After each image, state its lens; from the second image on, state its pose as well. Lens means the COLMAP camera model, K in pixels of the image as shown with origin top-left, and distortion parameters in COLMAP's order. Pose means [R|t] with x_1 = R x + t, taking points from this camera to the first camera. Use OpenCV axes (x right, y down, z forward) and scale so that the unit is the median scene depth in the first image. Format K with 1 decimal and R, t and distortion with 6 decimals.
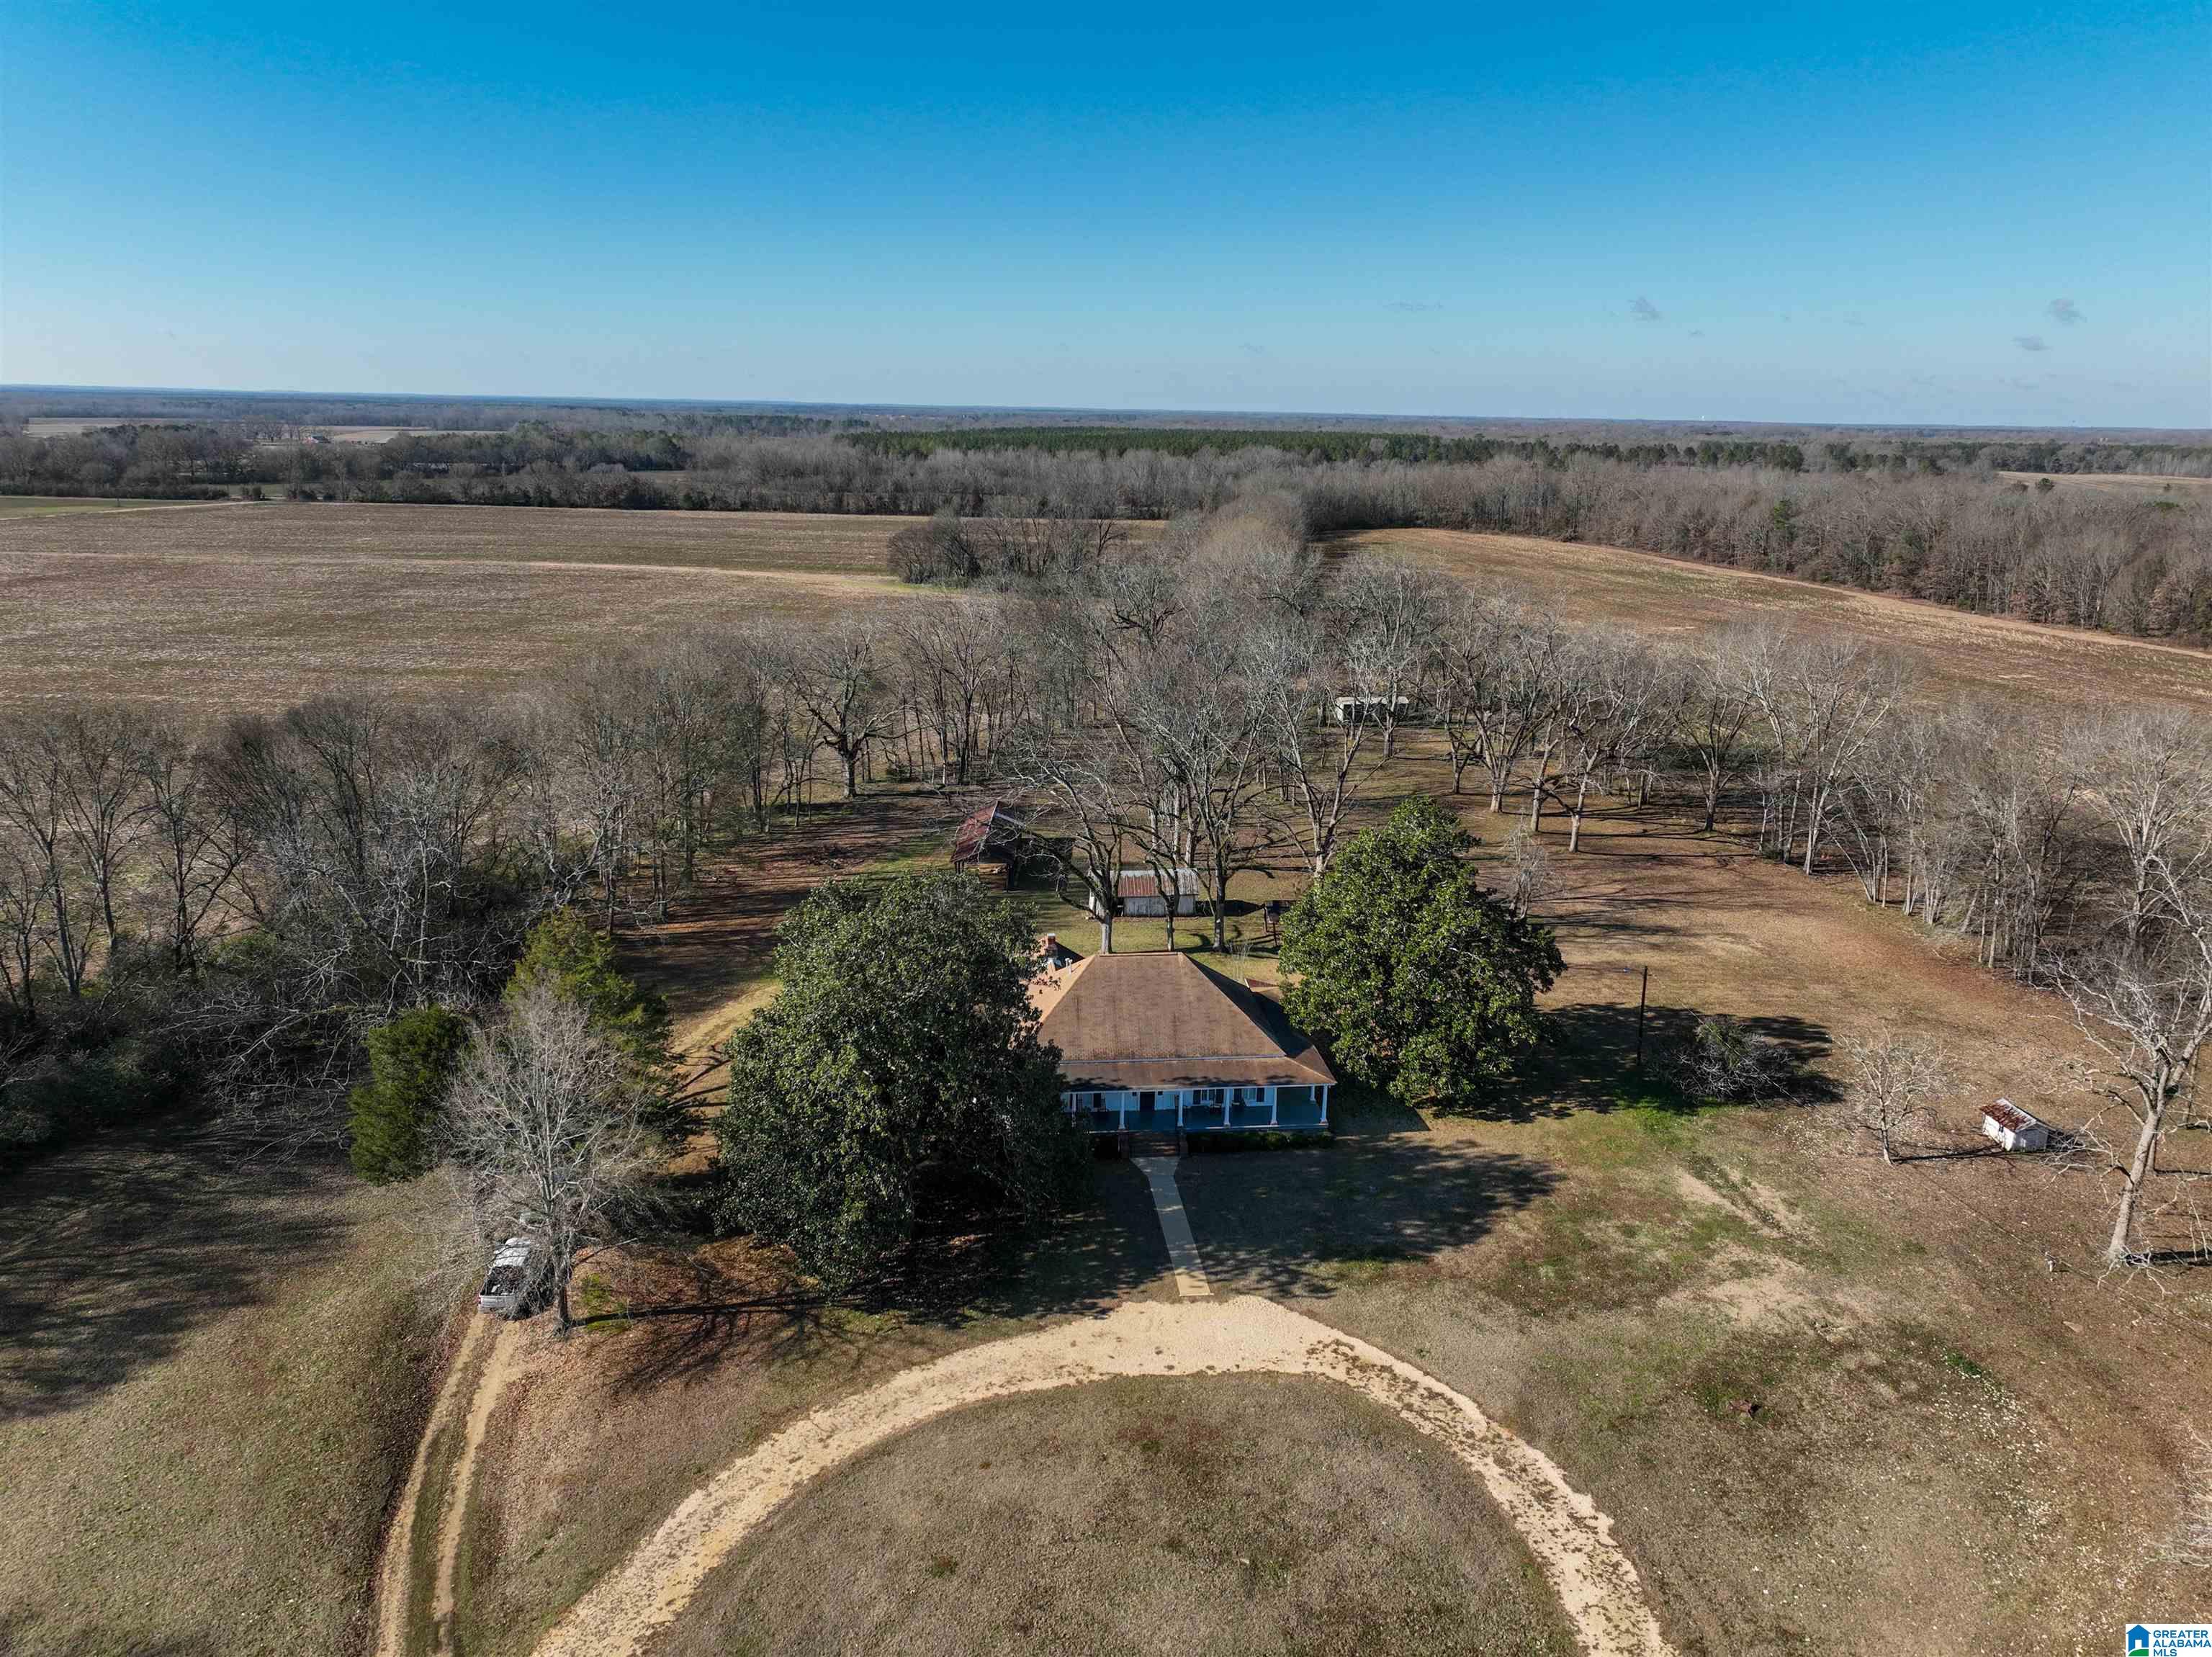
lens RADIAL K [[1556.3, 0, 1106.0], [0, 1556.3, 828.5], [0, 0, 1]] dist [0.000111, 0.006441]
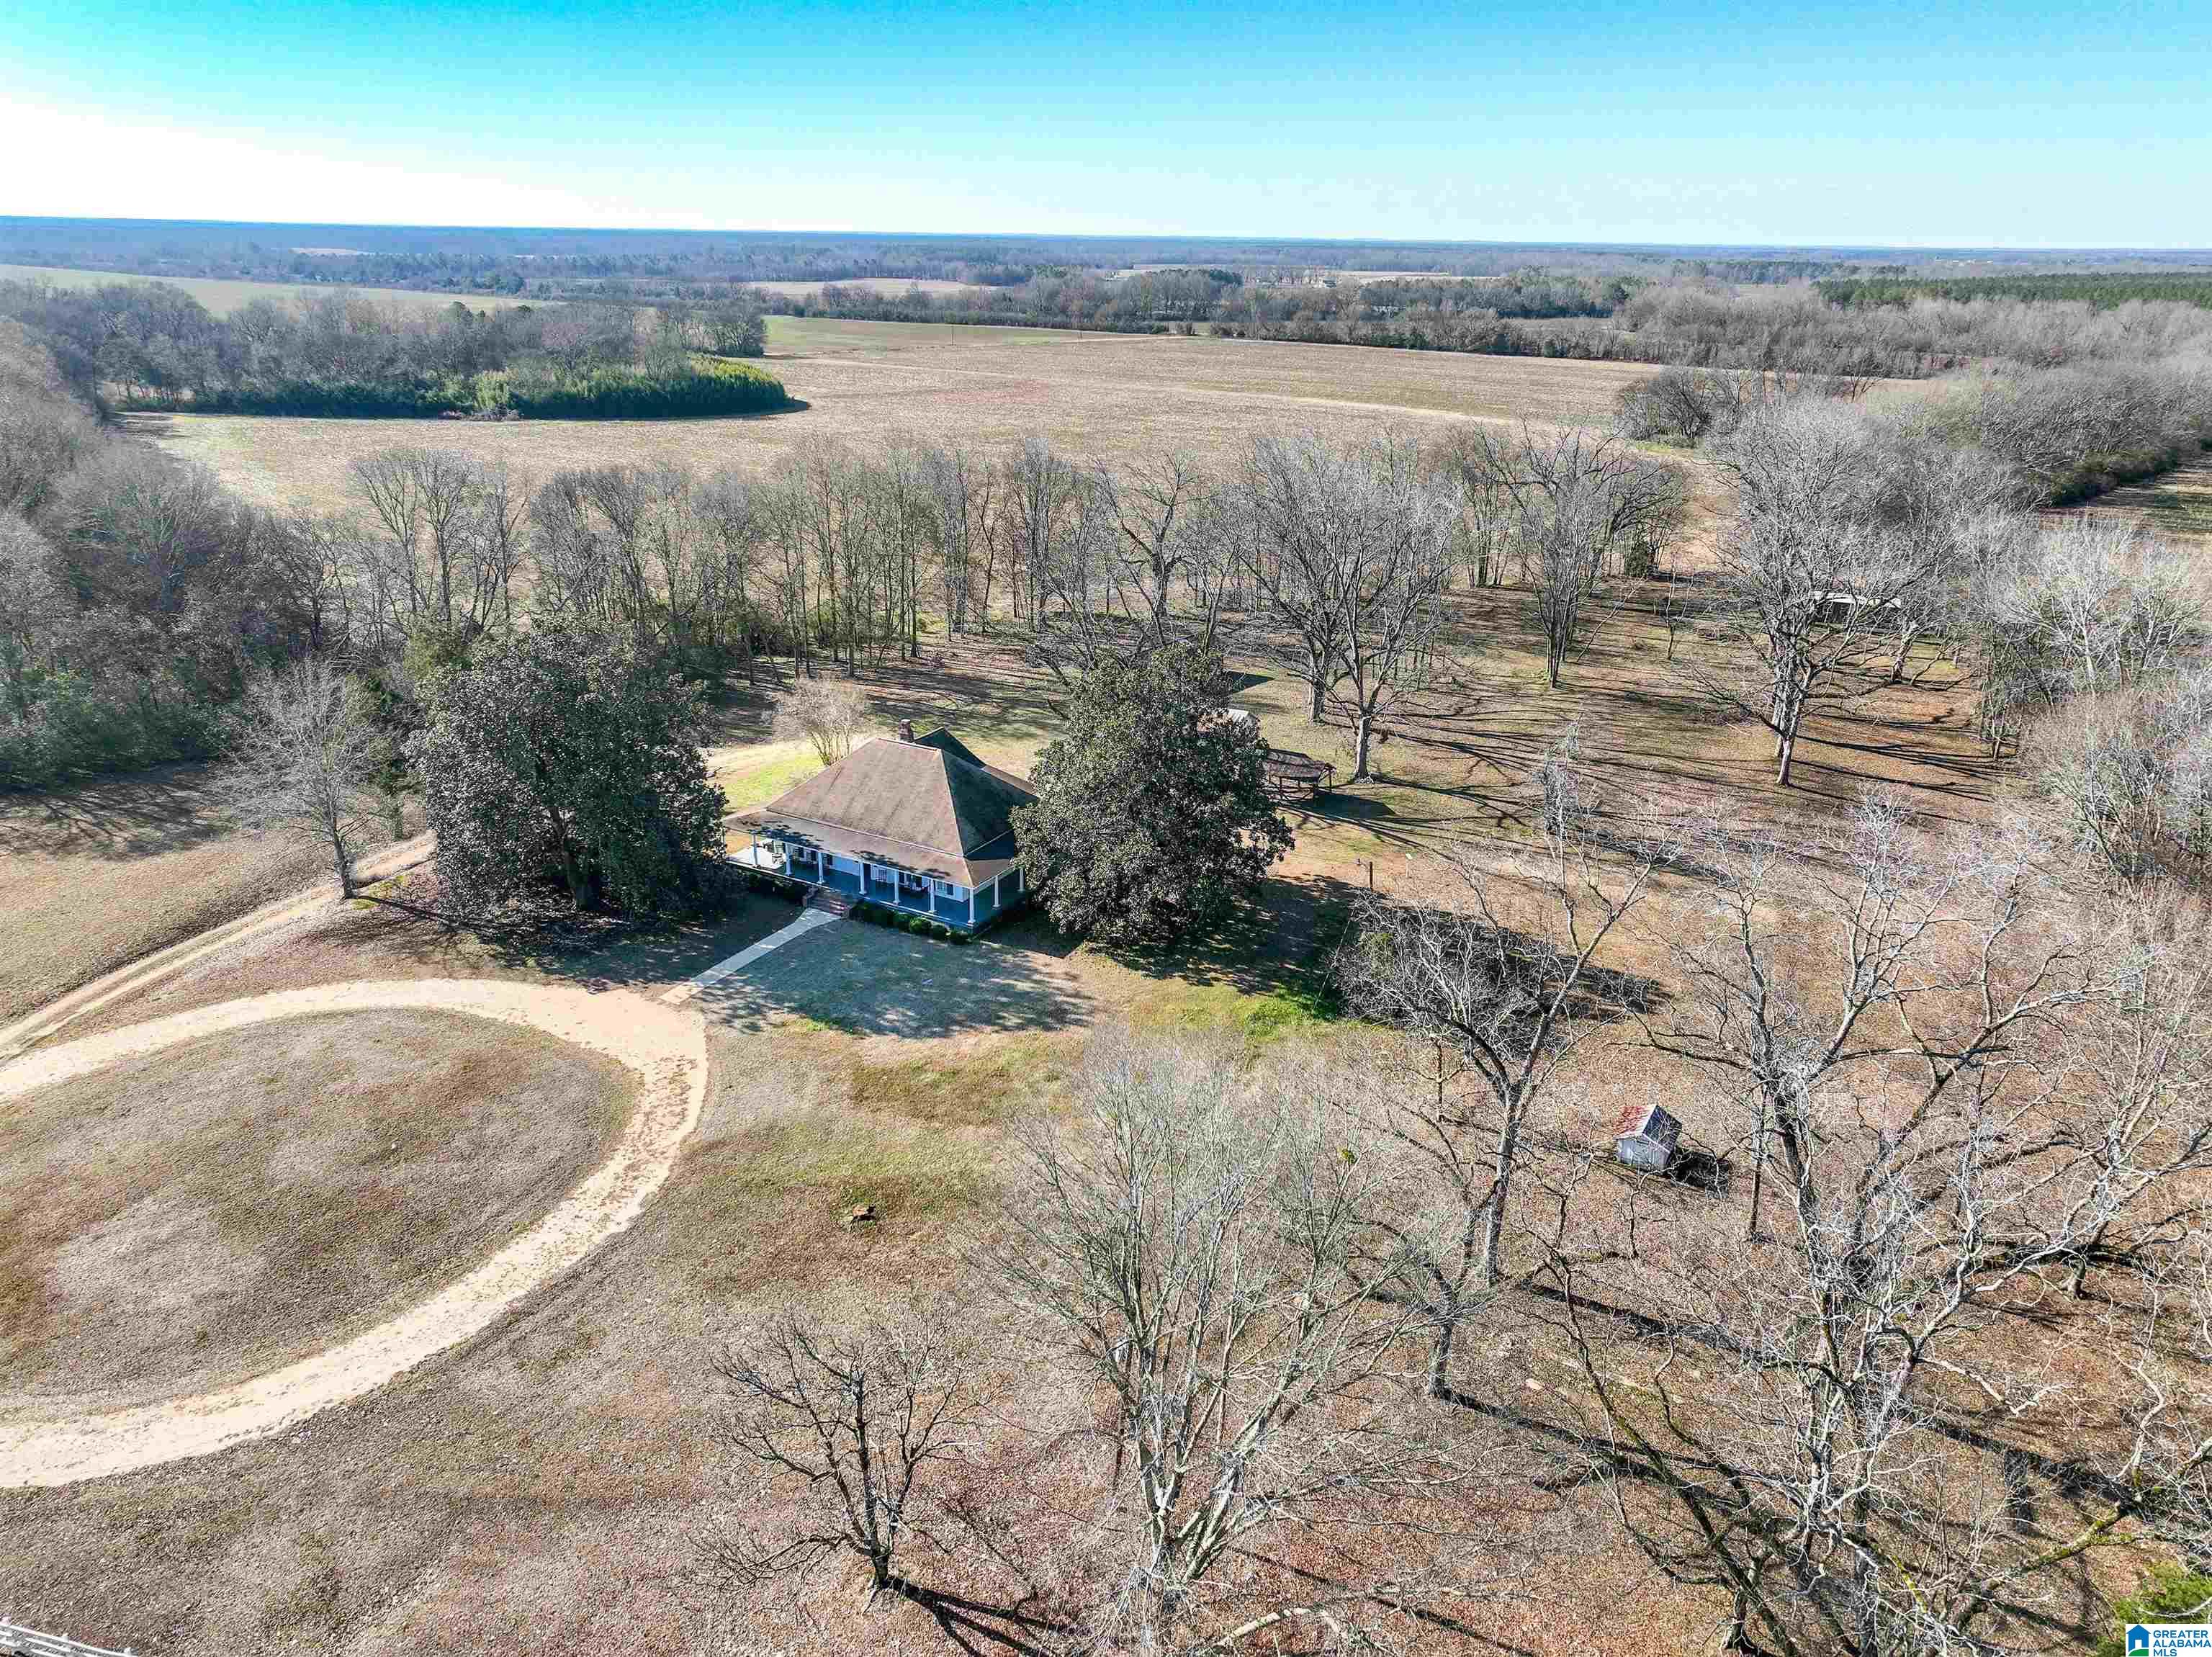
lens RADIAL K [[1556.3, 0, 1106.0], [0, 1556.3, 828.5], [0, 0, 1]] dist [0.000111, 0.006441]
pose [[0.804943, 0.203724, -0.557283, 0.554675], [-0.153276, 0.978725, 0.136396, -0.022627], [0.573214, -0.024372, 0.819043, 0.133220]]
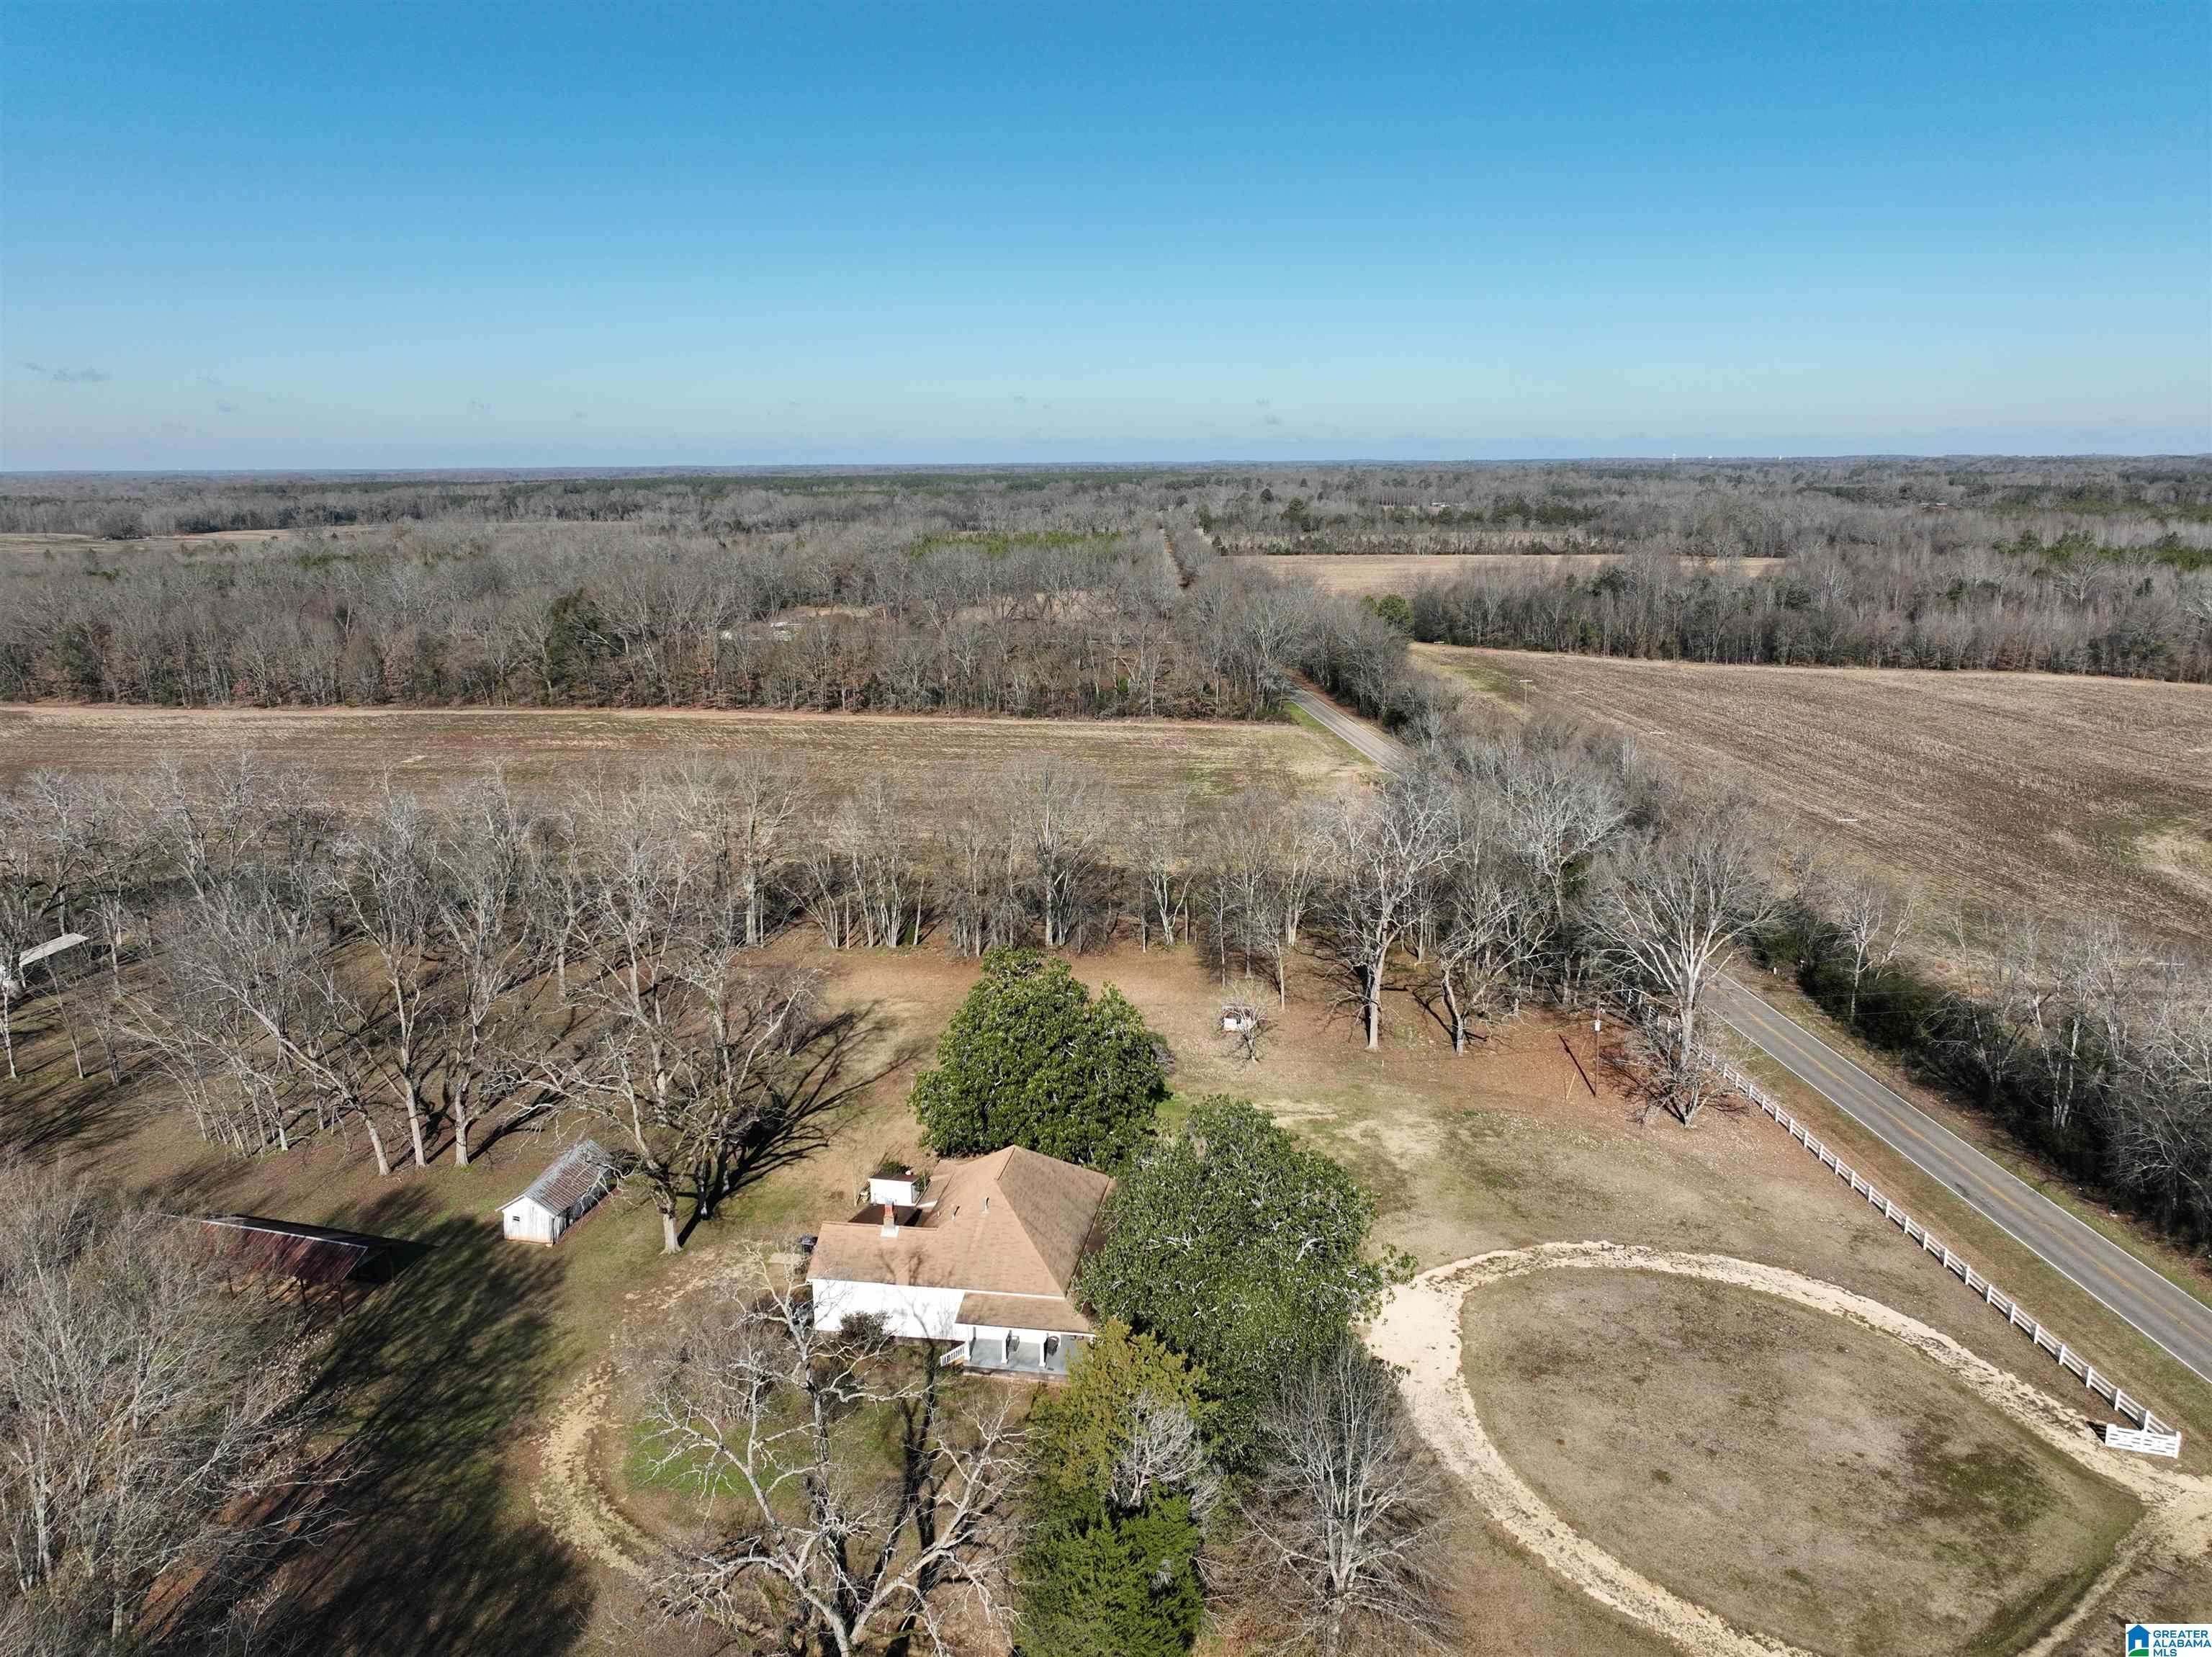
lens RADIAL K [[1556.3, 0, 1106.0], [0, 1556.3, 828.5], [0, 0, 1]] dist [0.000111, 0.006441]
pose [[0.282014, -0.241130, 0.928614, -0.659306], [0.266528, 0.949493, 0.165609, -0.217818], [-0.921646, 0.200798, 0.332038, 0.394903]]
